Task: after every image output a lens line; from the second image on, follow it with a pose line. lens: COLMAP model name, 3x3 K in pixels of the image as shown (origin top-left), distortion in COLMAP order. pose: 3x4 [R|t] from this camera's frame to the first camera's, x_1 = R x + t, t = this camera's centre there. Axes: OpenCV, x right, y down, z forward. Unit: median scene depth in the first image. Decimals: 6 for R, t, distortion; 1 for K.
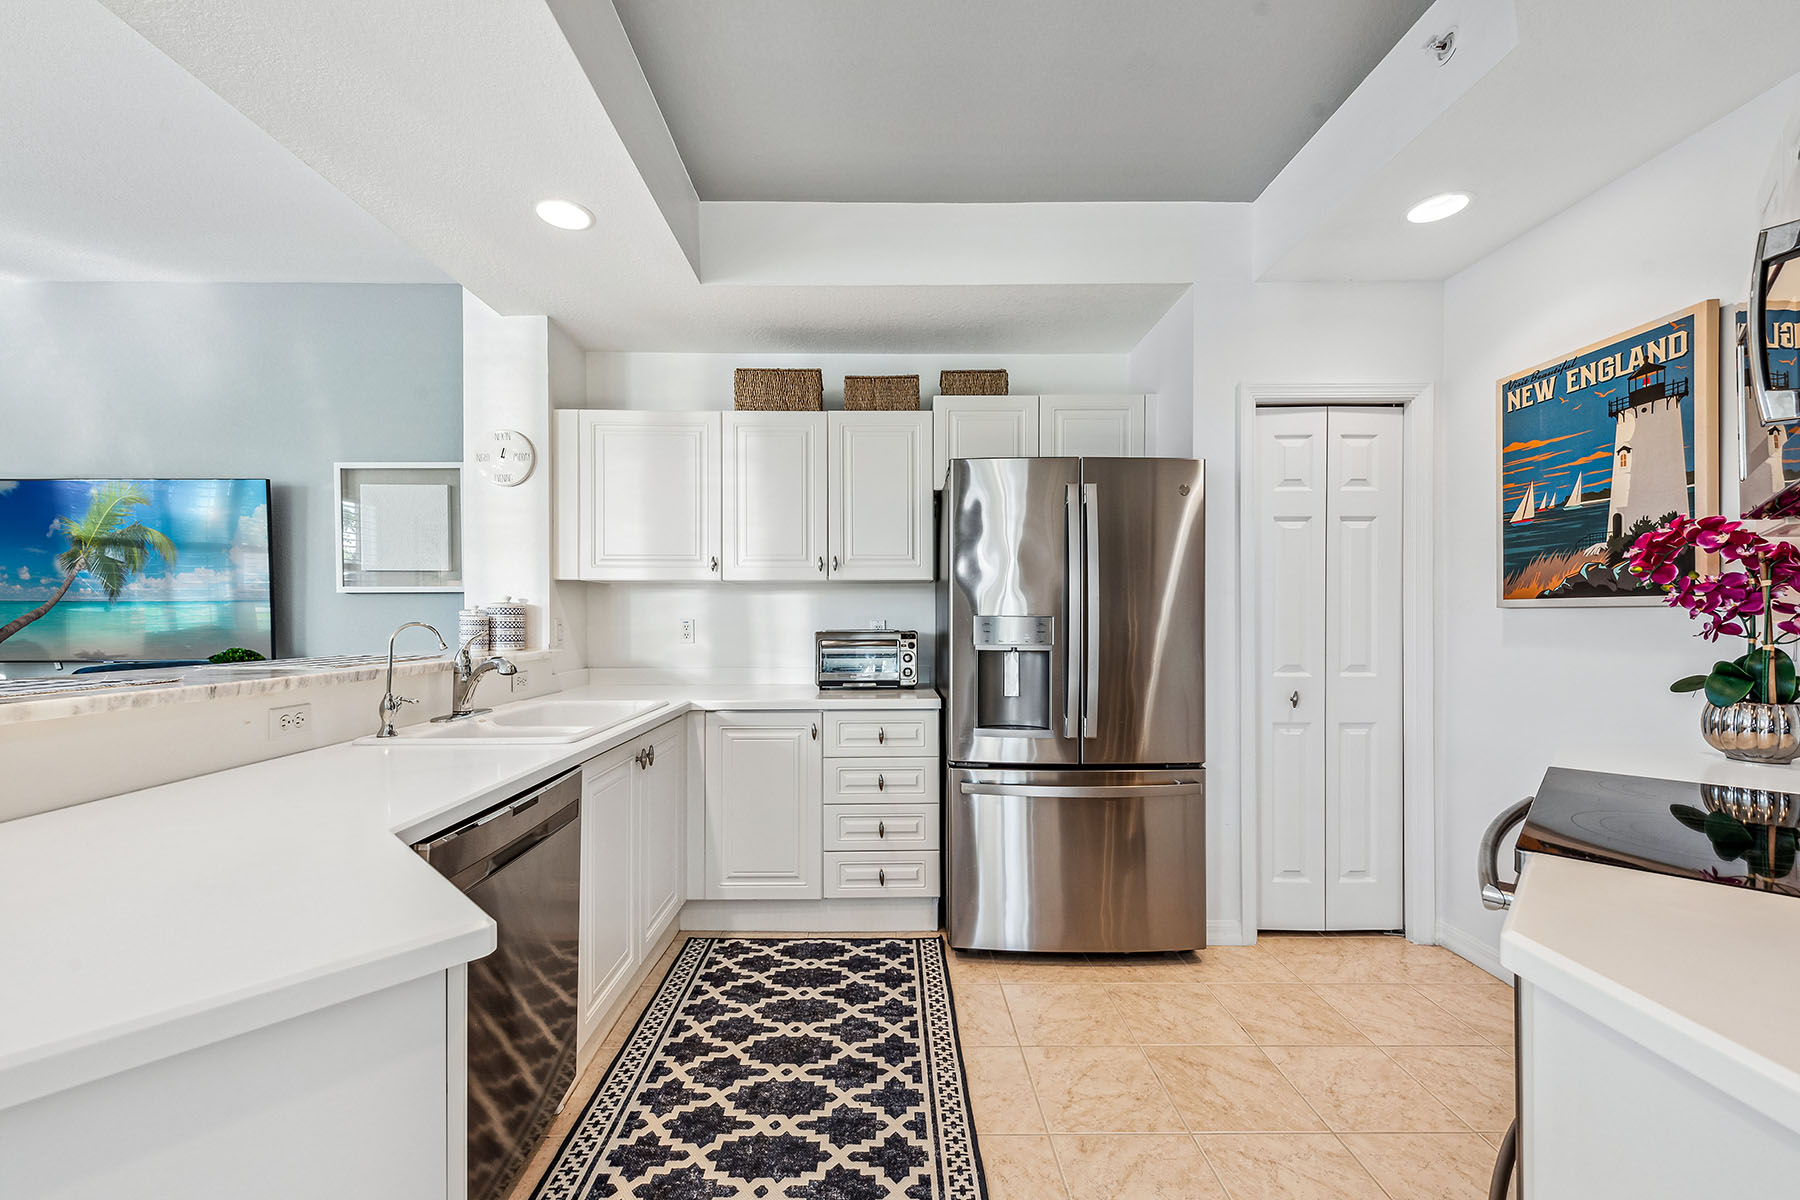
lens RADIAL K [[706.9, 0, 893.2], [0, 706.9, 612.4], [0, 0, 1]] dist [0.012462, -0.000295]
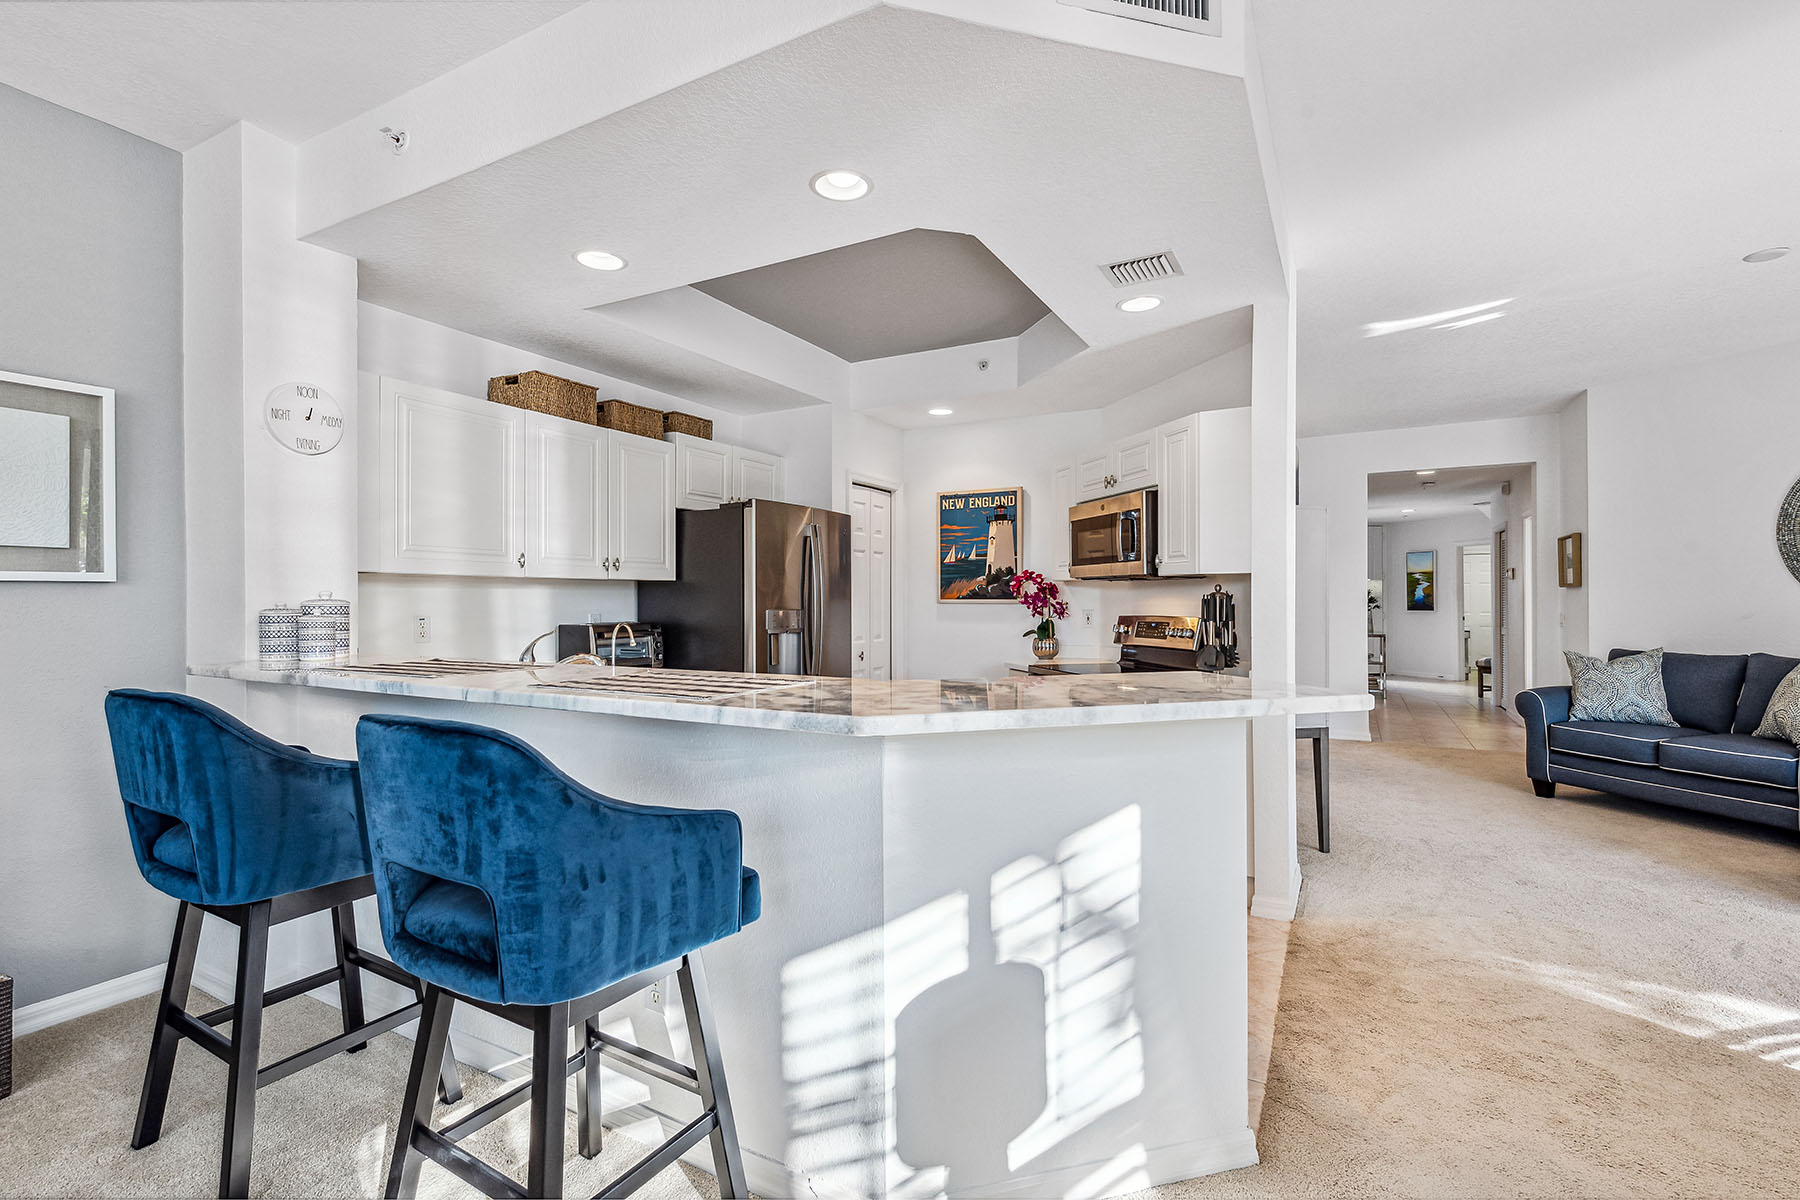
lens RADIAL K [[816.6, 0, 892.6], [0, 816.6, 600.5], [0, 0, 1]] dist [0.011772, -0.000276]
pose [[0.489157, -0.001155, 0.872195, -1.439627], [-0.002293, 0.999994, 0.002610, -0.023223], [-0.872193, -0.003277, 0.489151, -0.041585]]
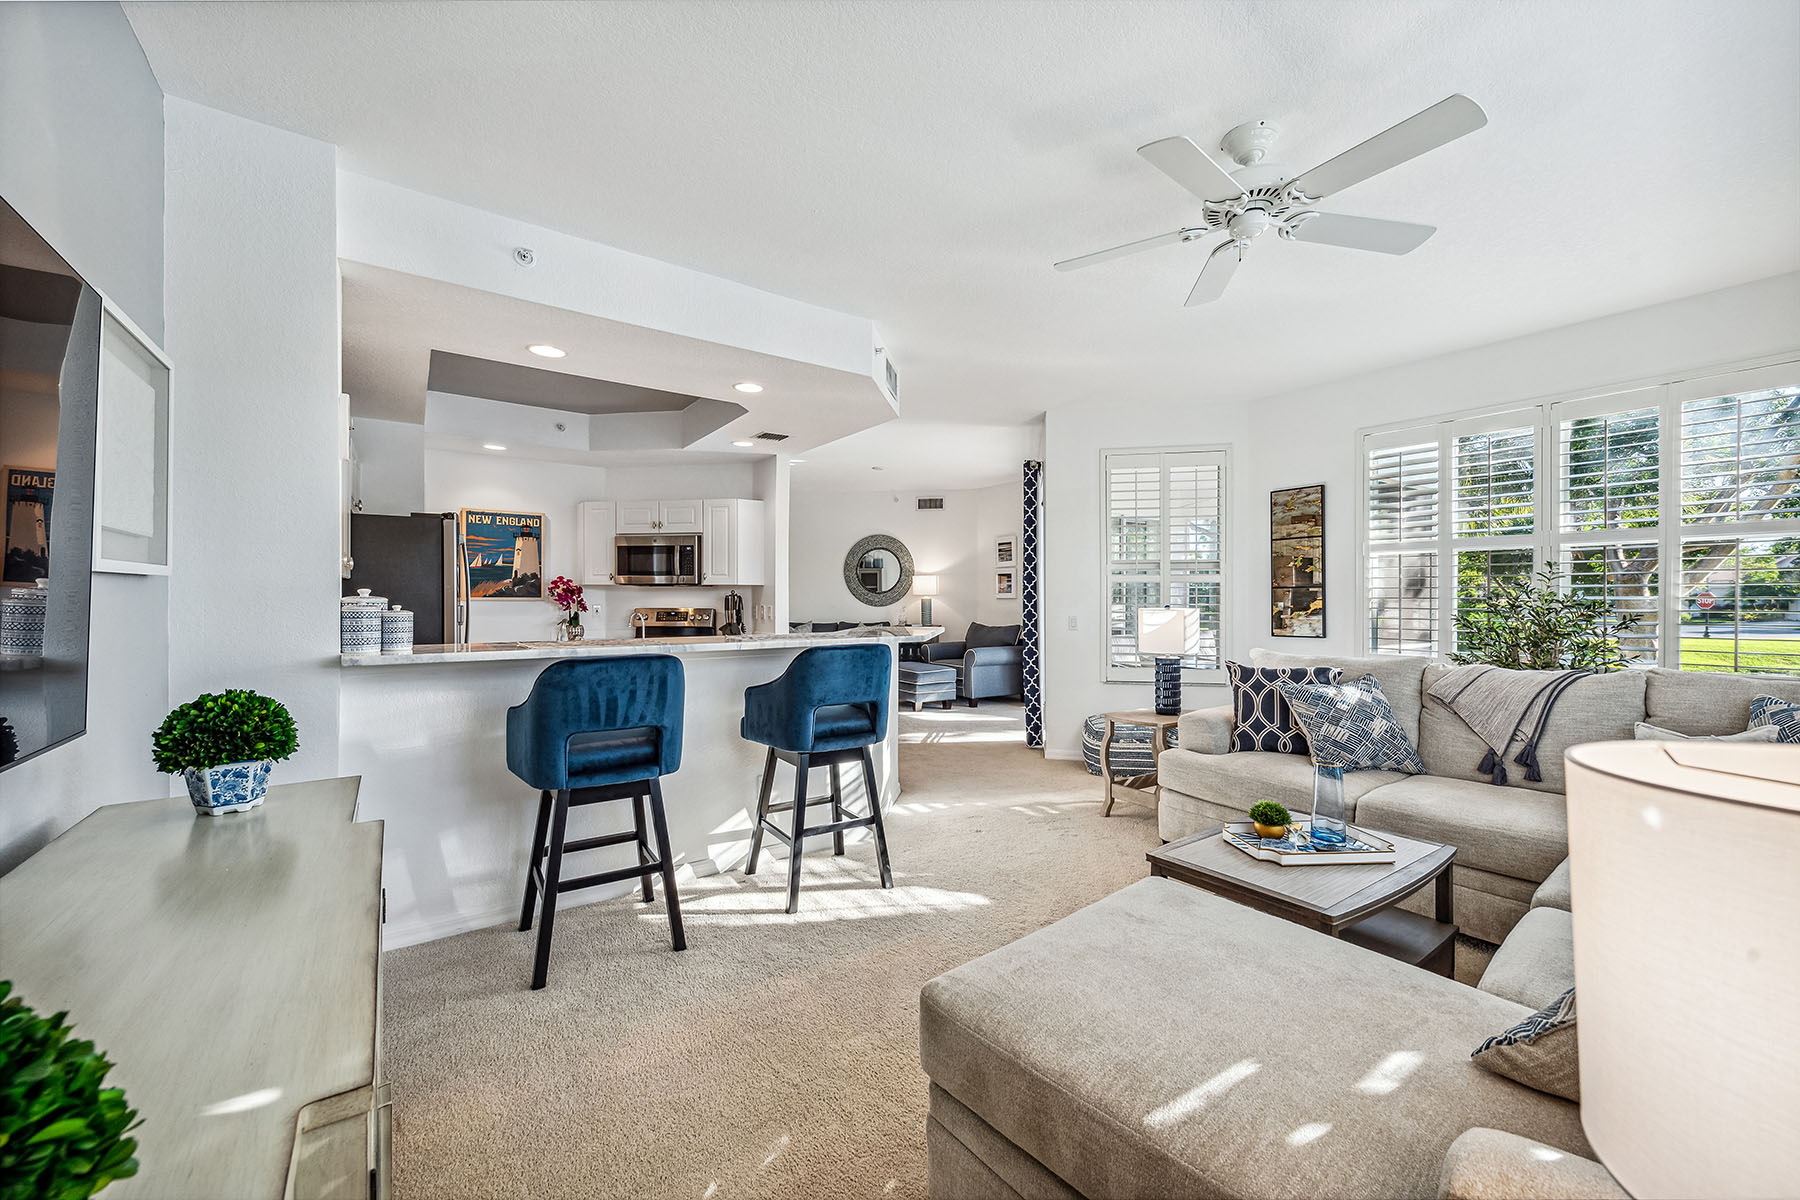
lens RADIAL K [[706.9, 0, 889.3], [0, 706.9, 594.2], [0, 0, 1]] dist [0.012462, -0.000295]
pose [[-0.560549, 0.000899, 0.828121, -2.265342], [-0.007637, 0.999951, -0.006255, -0.028281], [-0.828086, -0.009831, -0.560515, 1.313076]]
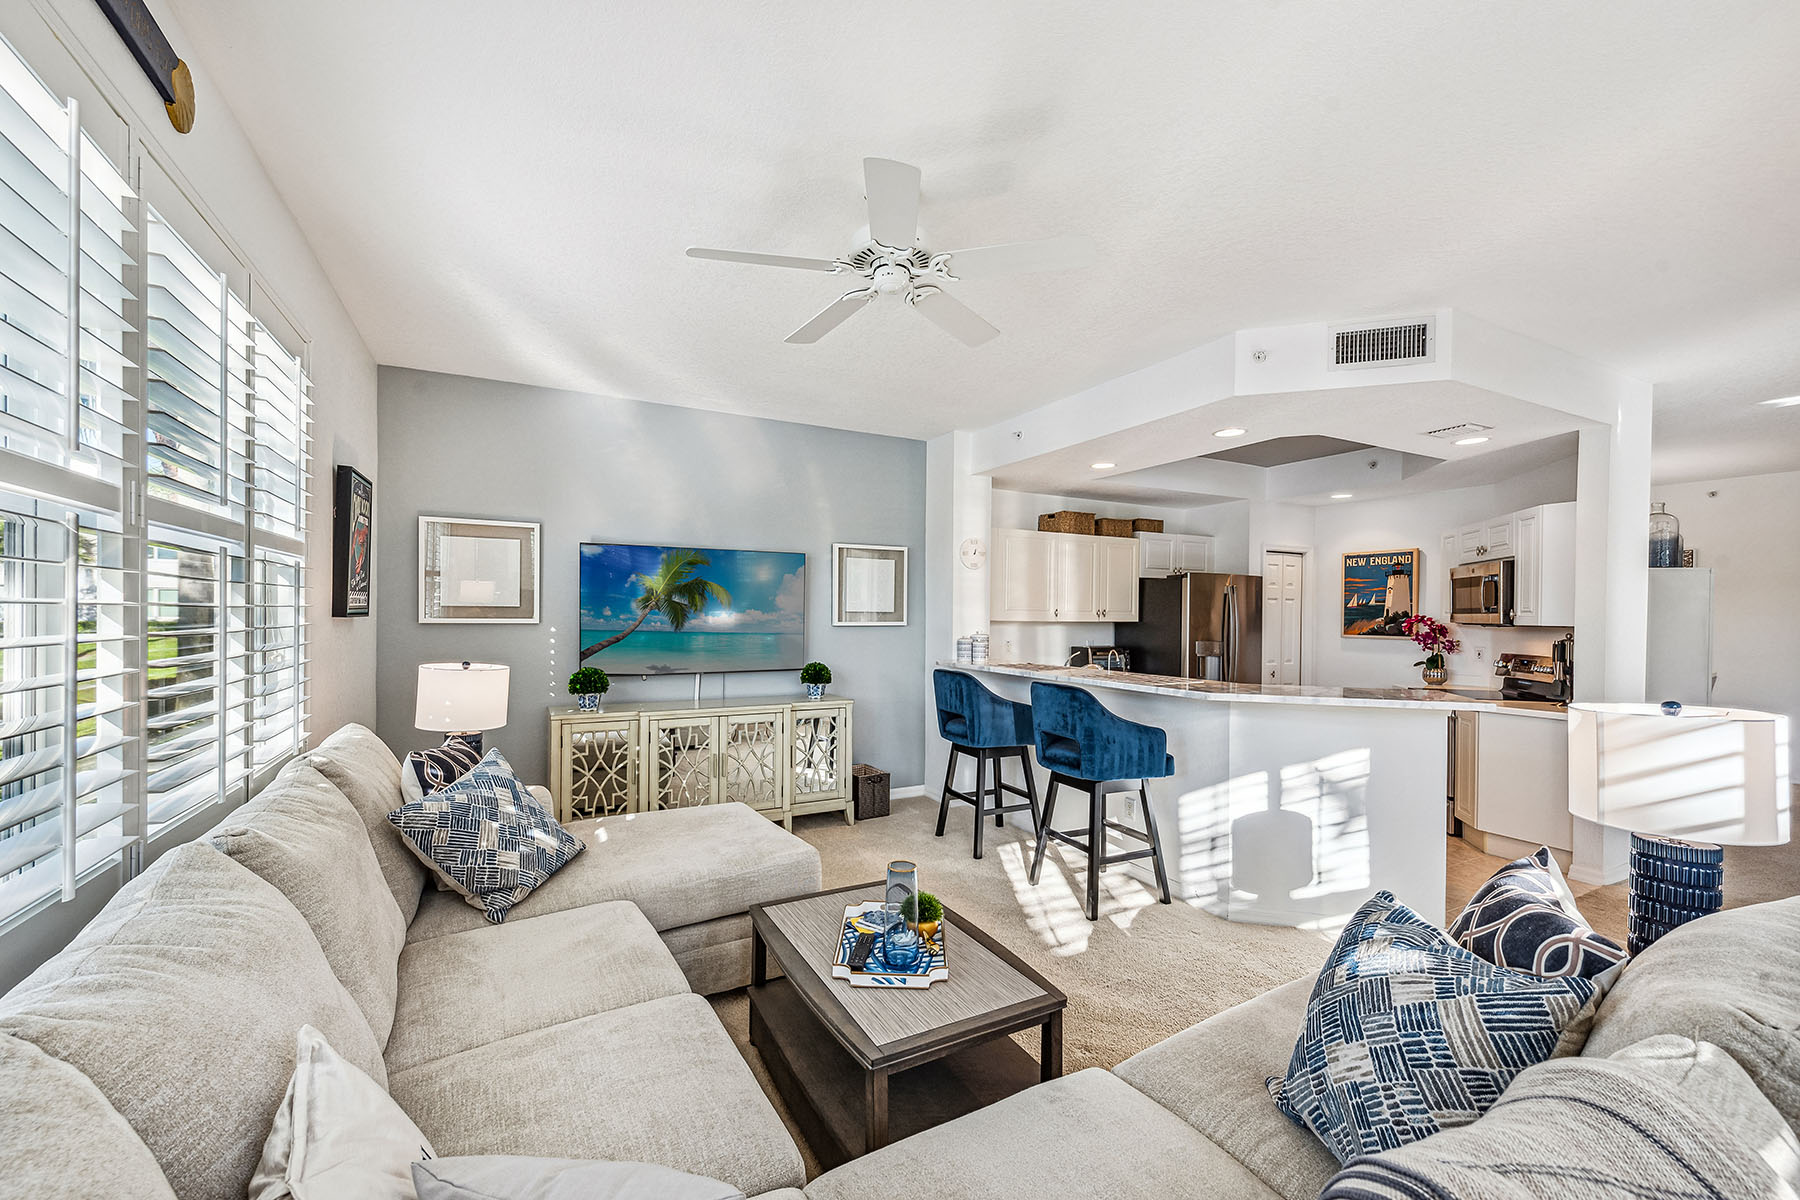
lens RADIAL K [[706.9, 0, 898.2], [0, 706.9, 624.2], [0, 0, 1]] dist [0.012462, -0.000295]
pose [[0.888434, 0.003617, 0.458990, -2.146615], [-0.011329, 0.999837, 0.014050, -0.086800], [-0.458865, -0.017682, 0.888330, -0.710529]]
